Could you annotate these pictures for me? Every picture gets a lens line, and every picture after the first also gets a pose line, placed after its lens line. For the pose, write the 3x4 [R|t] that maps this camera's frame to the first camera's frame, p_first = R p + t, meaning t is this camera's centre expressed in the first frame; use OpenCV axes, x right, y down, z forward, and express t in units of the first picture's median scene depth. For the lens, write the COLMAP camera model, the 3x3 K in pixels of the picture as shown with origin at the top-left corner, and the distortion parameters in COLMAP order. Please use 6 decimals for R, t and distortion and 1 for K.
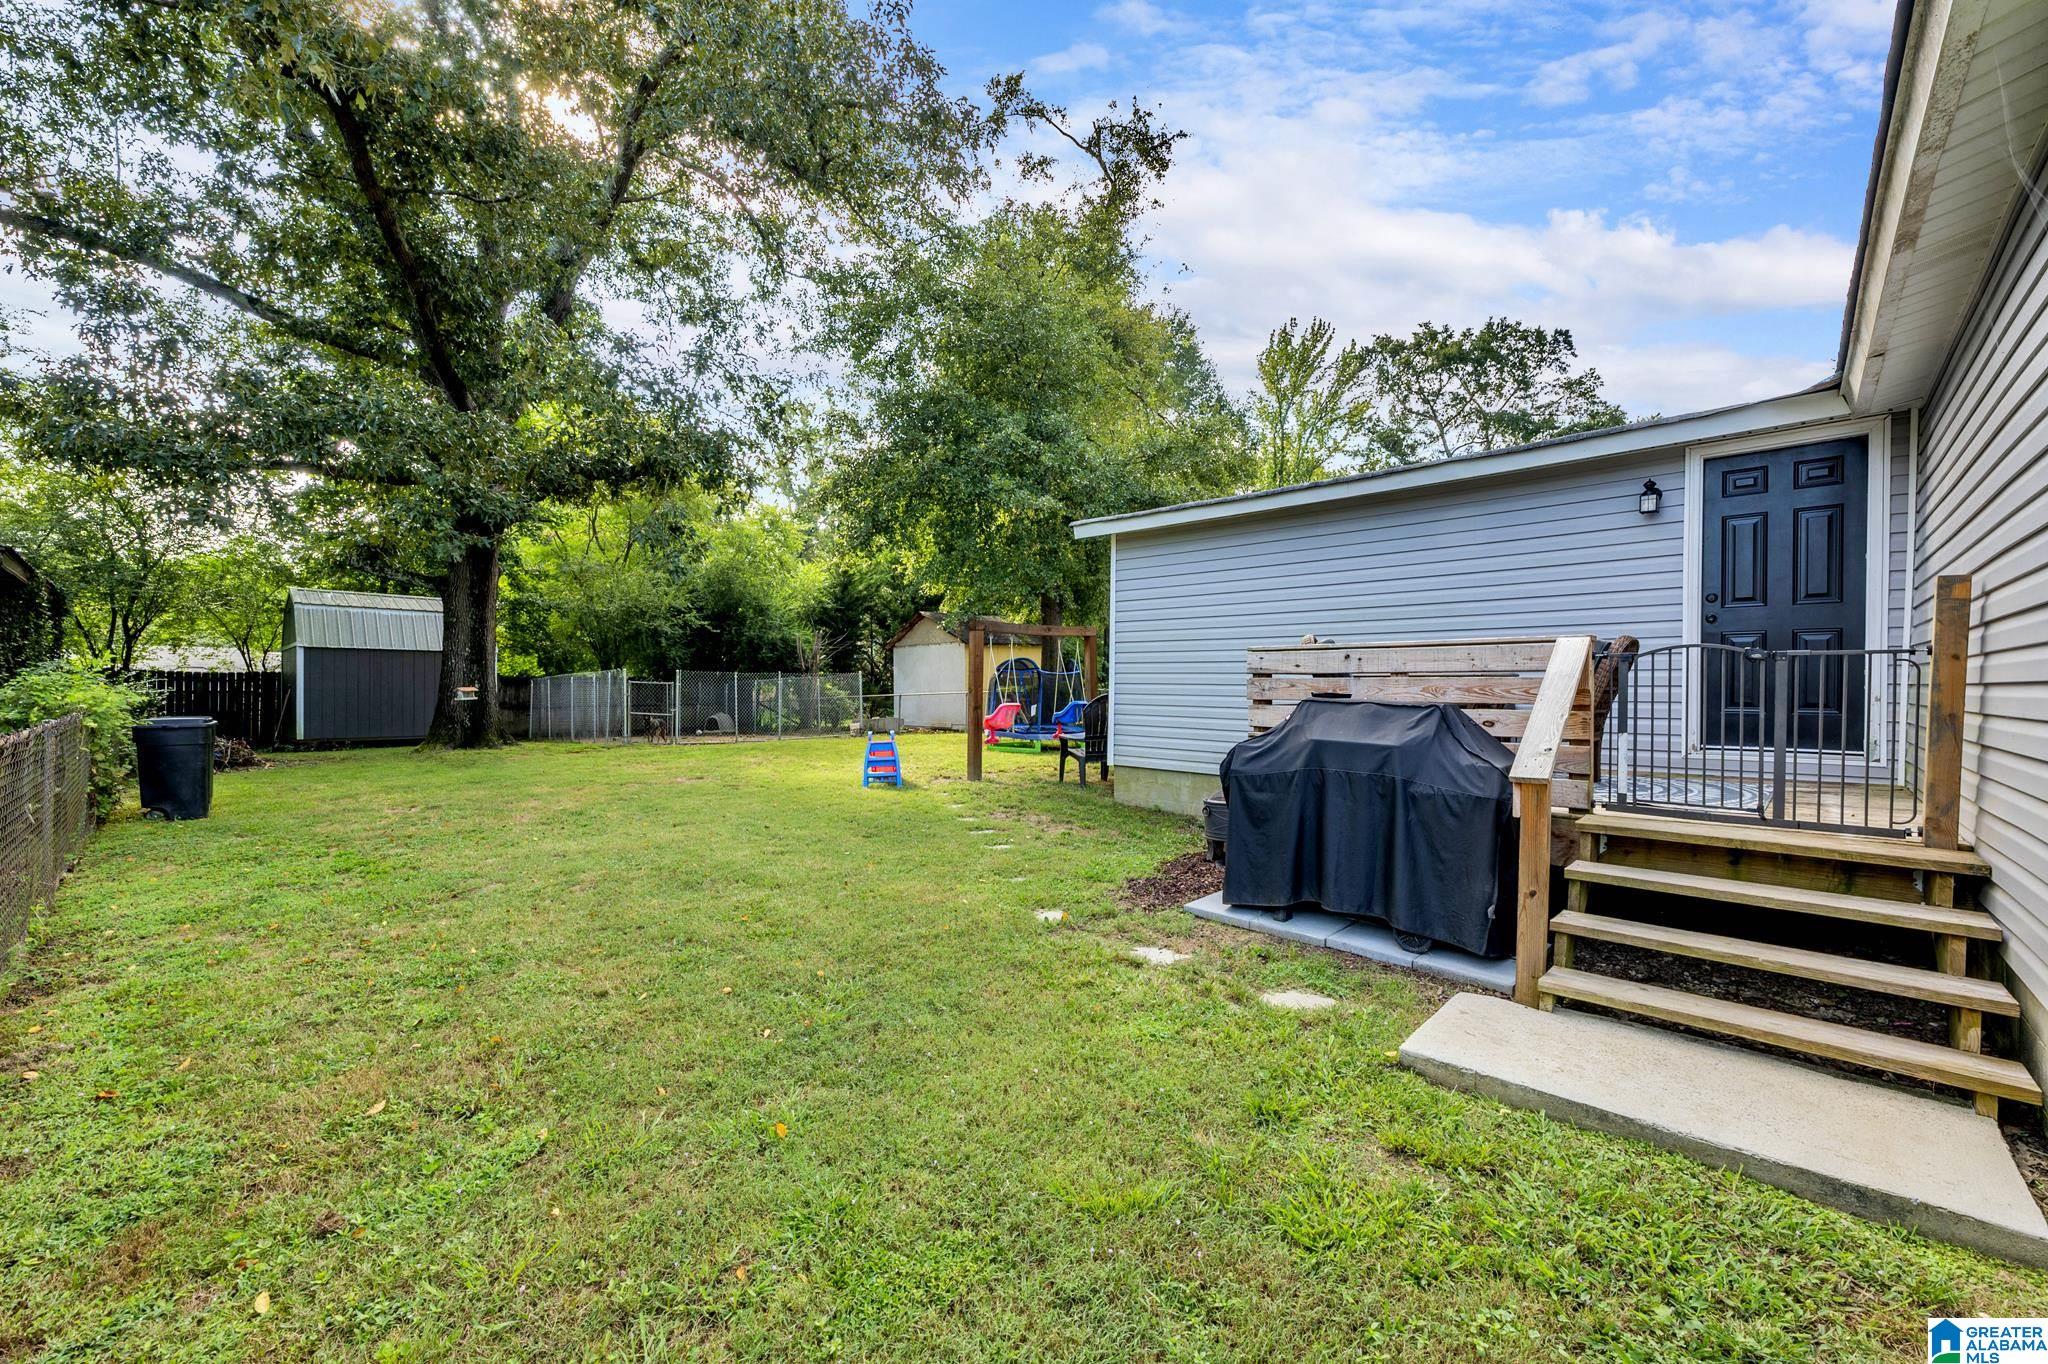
lens RADIAL K [[820.7, 0, 1026.9], [0, 820.7, 686.1], [0, 0, 1]] dist [-0.001020, -0.000214]
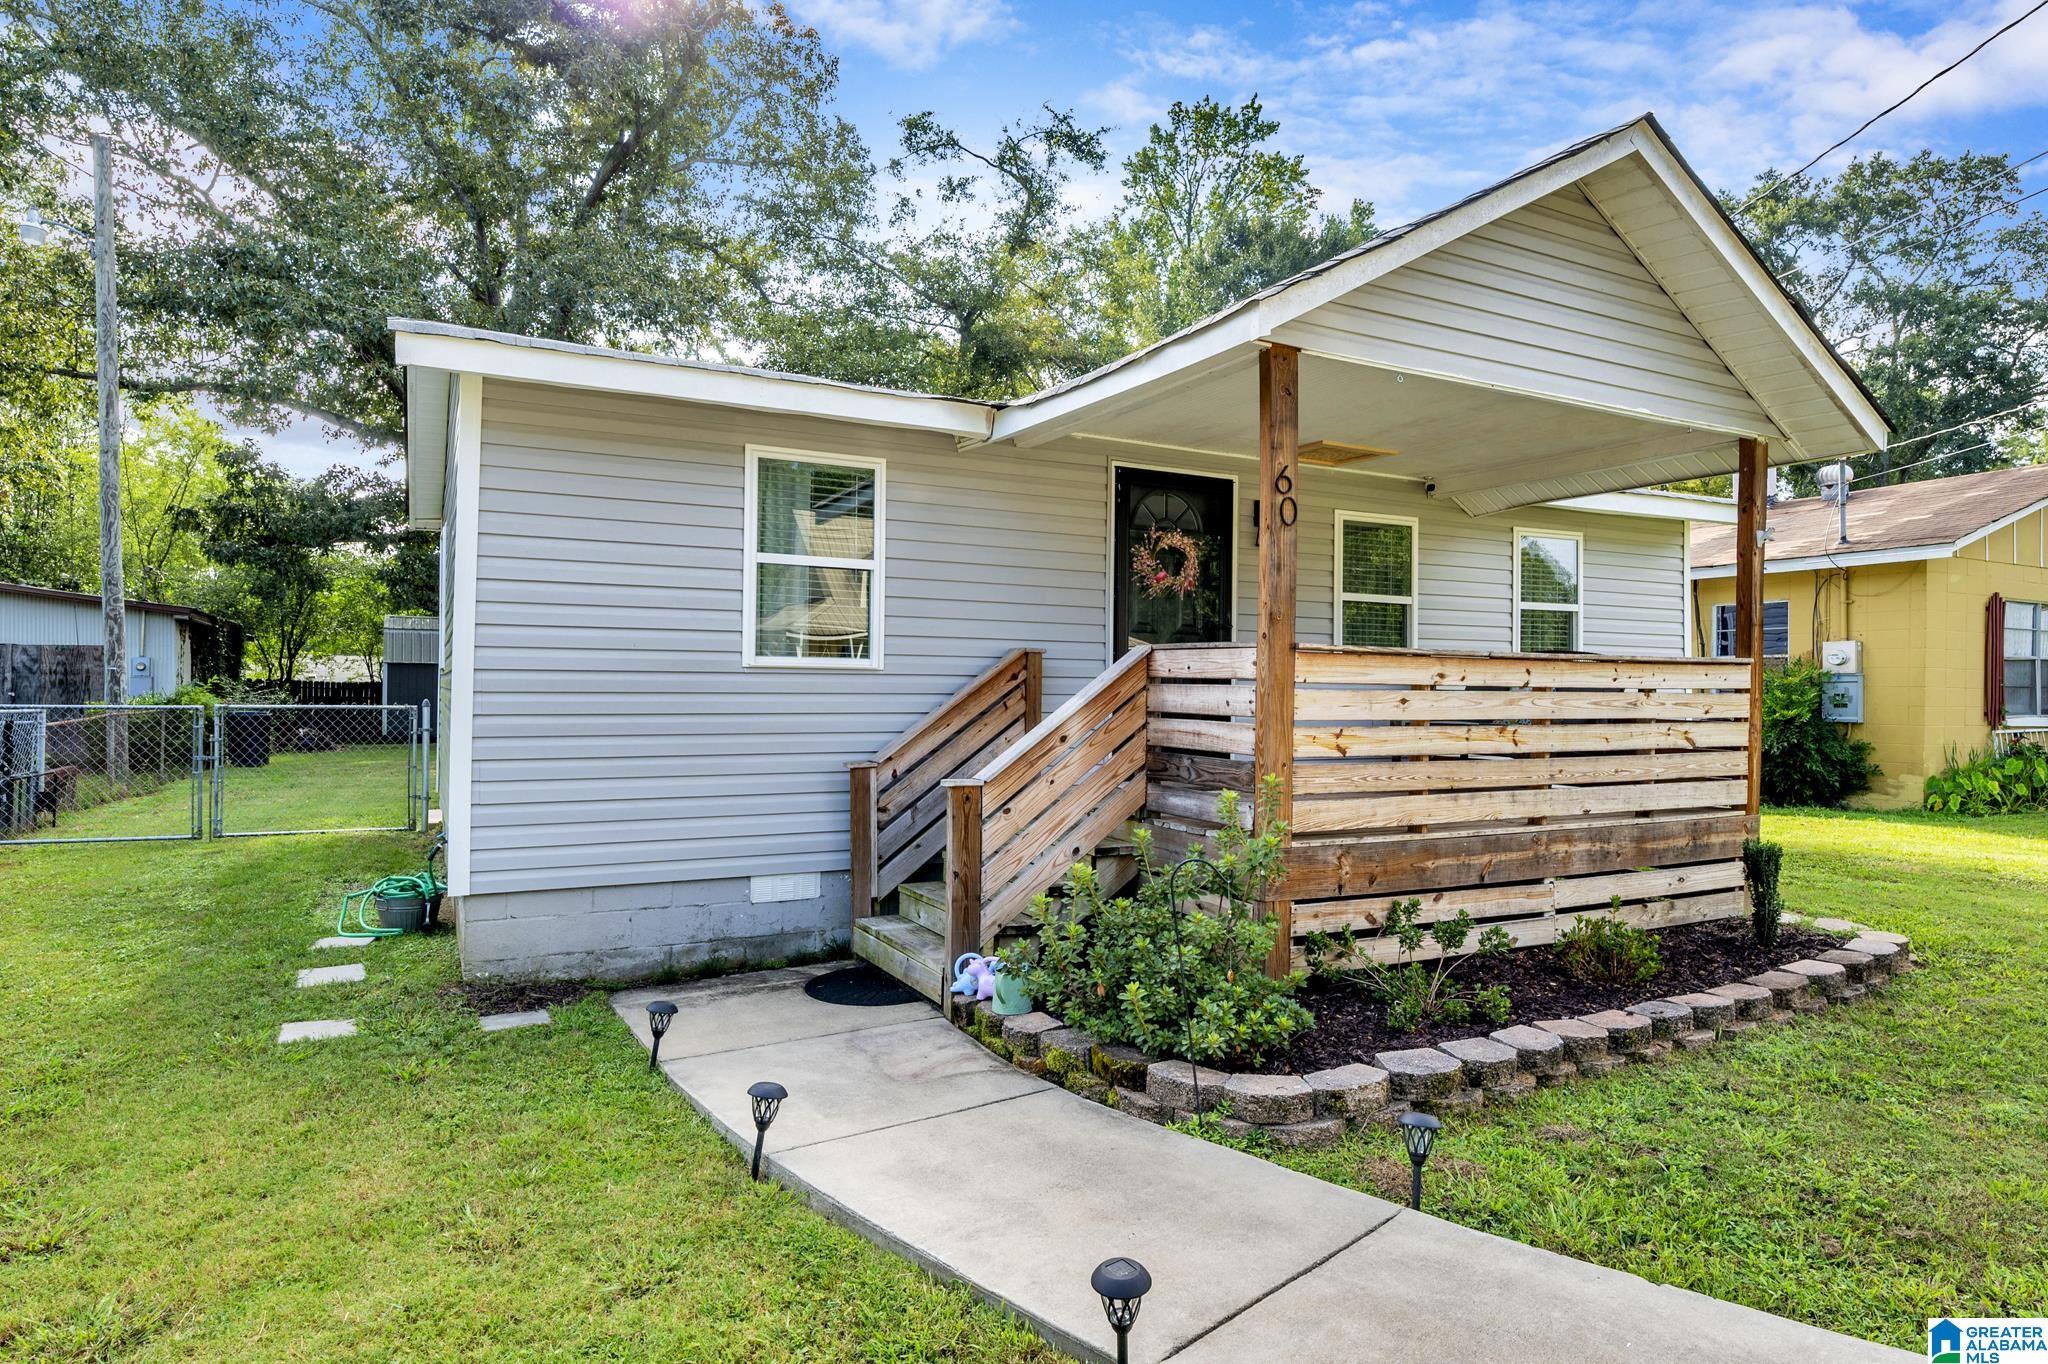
lens RADIAL K [[1160.7, 0, 1024.0], [0, 1160.7, 682.0], [0, 0, 1]] dist [0.001986, 0.000638]
pose [[0.944725, -0.000265, -0.327864, 0.545118], [-0.002988, 0.999951, -0.009418, -0.003005], [0.327850, 0.009877, 0.944678, -0.324958]]
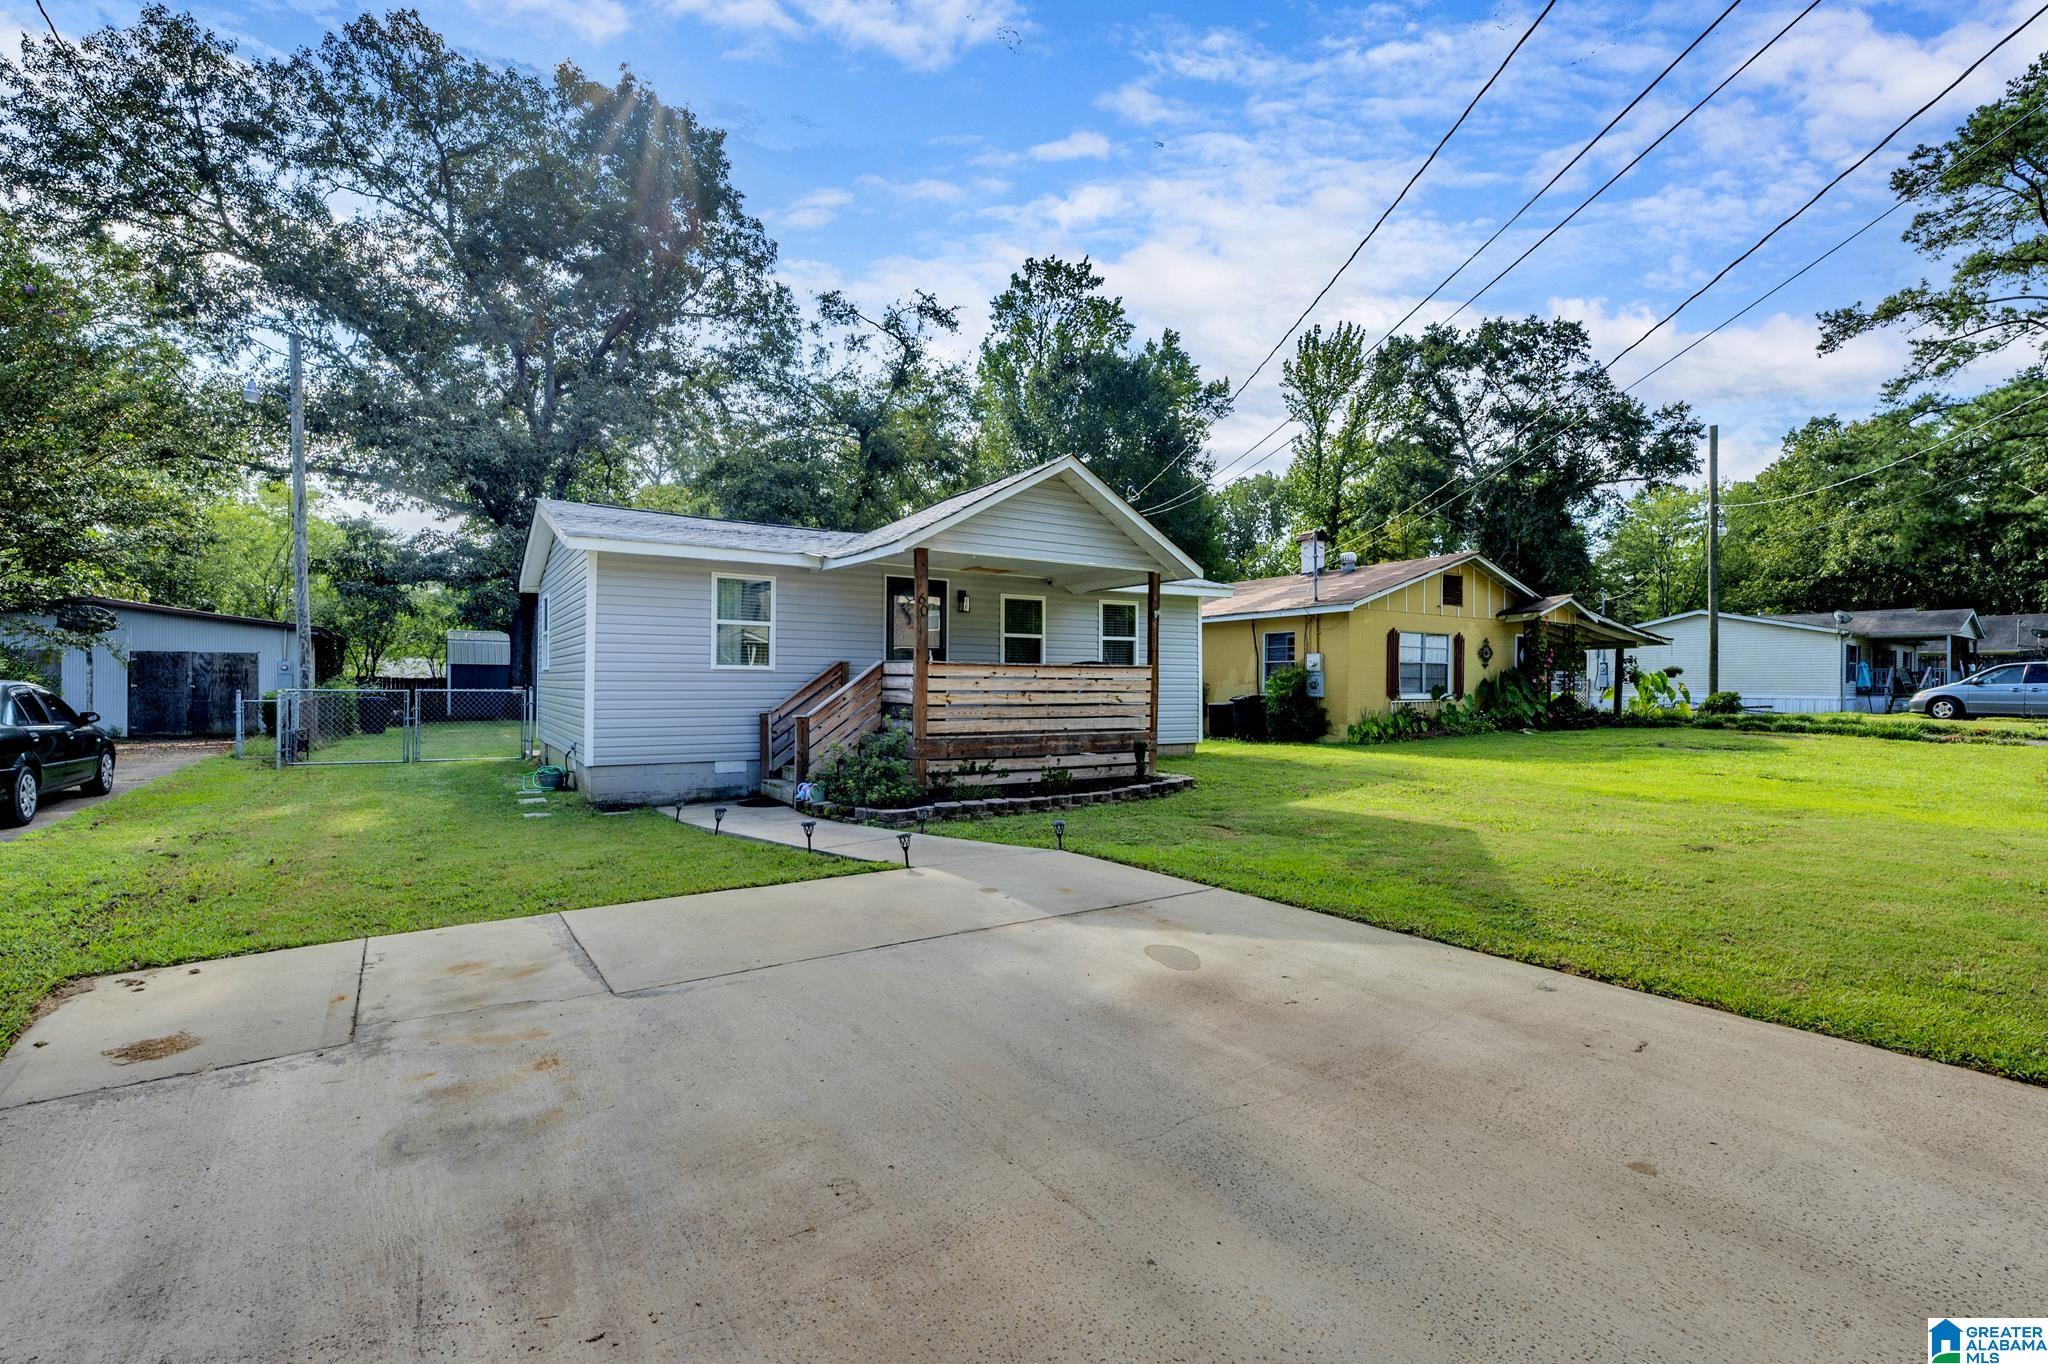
lens RADIAL K [[924.9, 0, 1028.5], [0, 924.9, 685.9], [0, 0, 1]] dist [-0.001503, -0.000230]
pose [[0.971297, -0.000056, -0.237868, 0.696965], [0.000054, 1.000000, -0.000012, 0.000256], [0.237868, -0.000001, 0.971297, -0.561464]]
